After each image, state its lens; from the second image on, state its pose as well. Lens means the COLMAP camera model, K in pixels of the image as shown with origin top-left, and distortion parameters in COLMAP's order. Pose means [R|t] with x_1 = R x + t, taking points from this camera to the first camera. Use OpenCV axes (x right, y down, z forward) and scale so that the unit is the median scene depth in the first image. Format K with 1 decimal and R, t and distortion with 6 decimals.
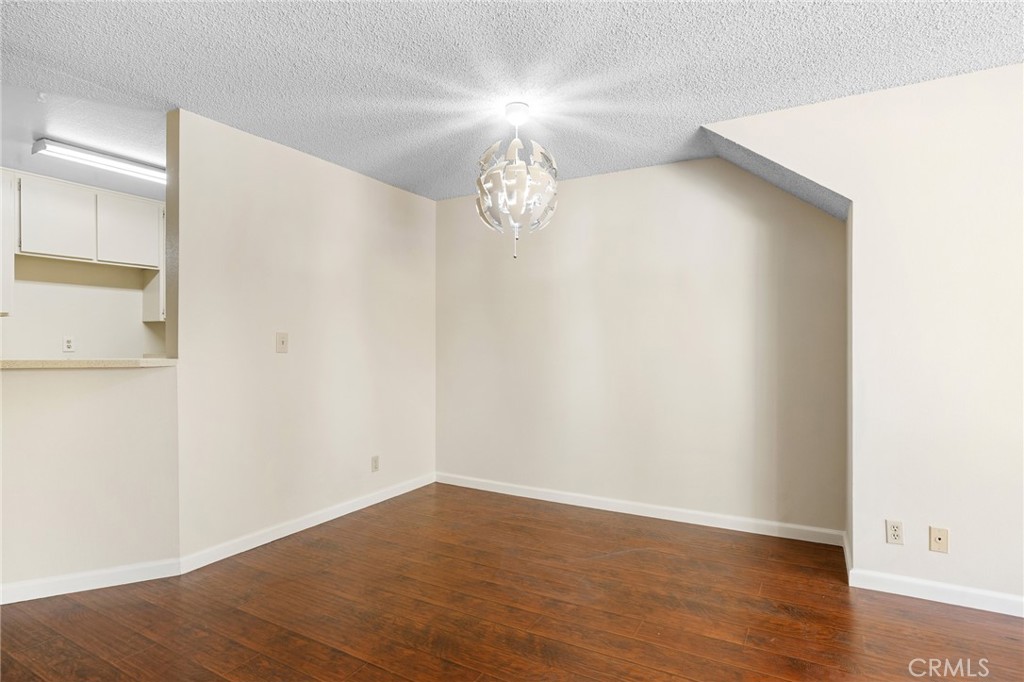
lens RADIAL K [[542.8, 0, 512.0], [0, 542.8, 341.0], [0, 0, 1]] dist [0.000812, -0.000137]
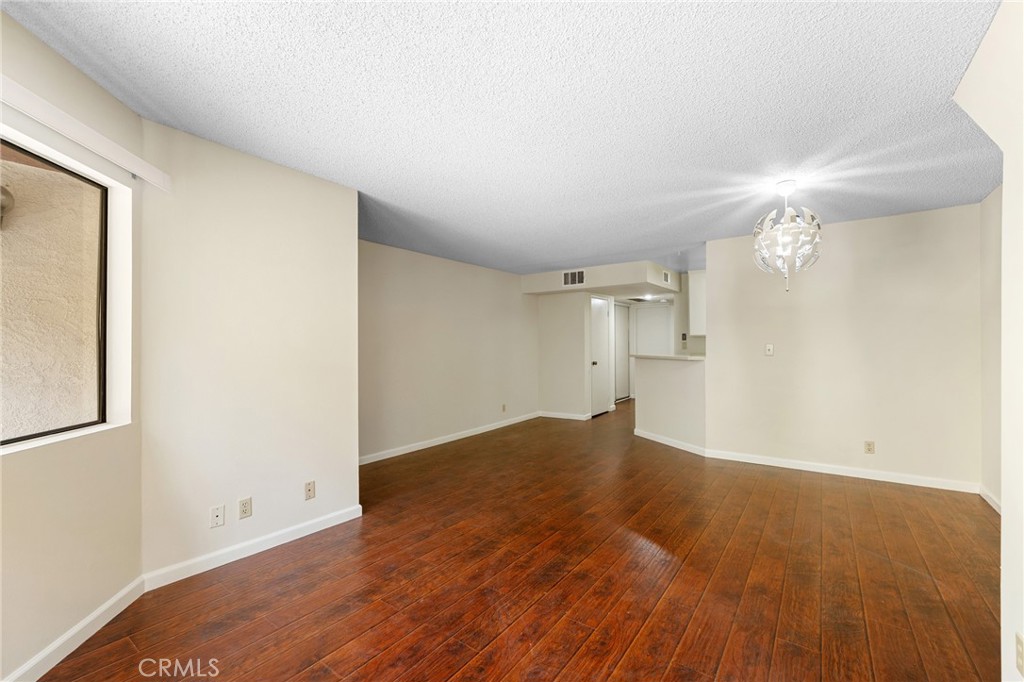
lens RADIAL K [[460.3, 0, 512.0], [0, 460.3, 341.0], [0, 0, 1]] dist [0.000127, 0.000091]
pose [[-0.127031, -0.007644, -0.991869, 1.309591], [0.006412, 0.999943, -0.008528, -0.020823], [0.991878, -0.007443, -0.126975, 0.466065]]
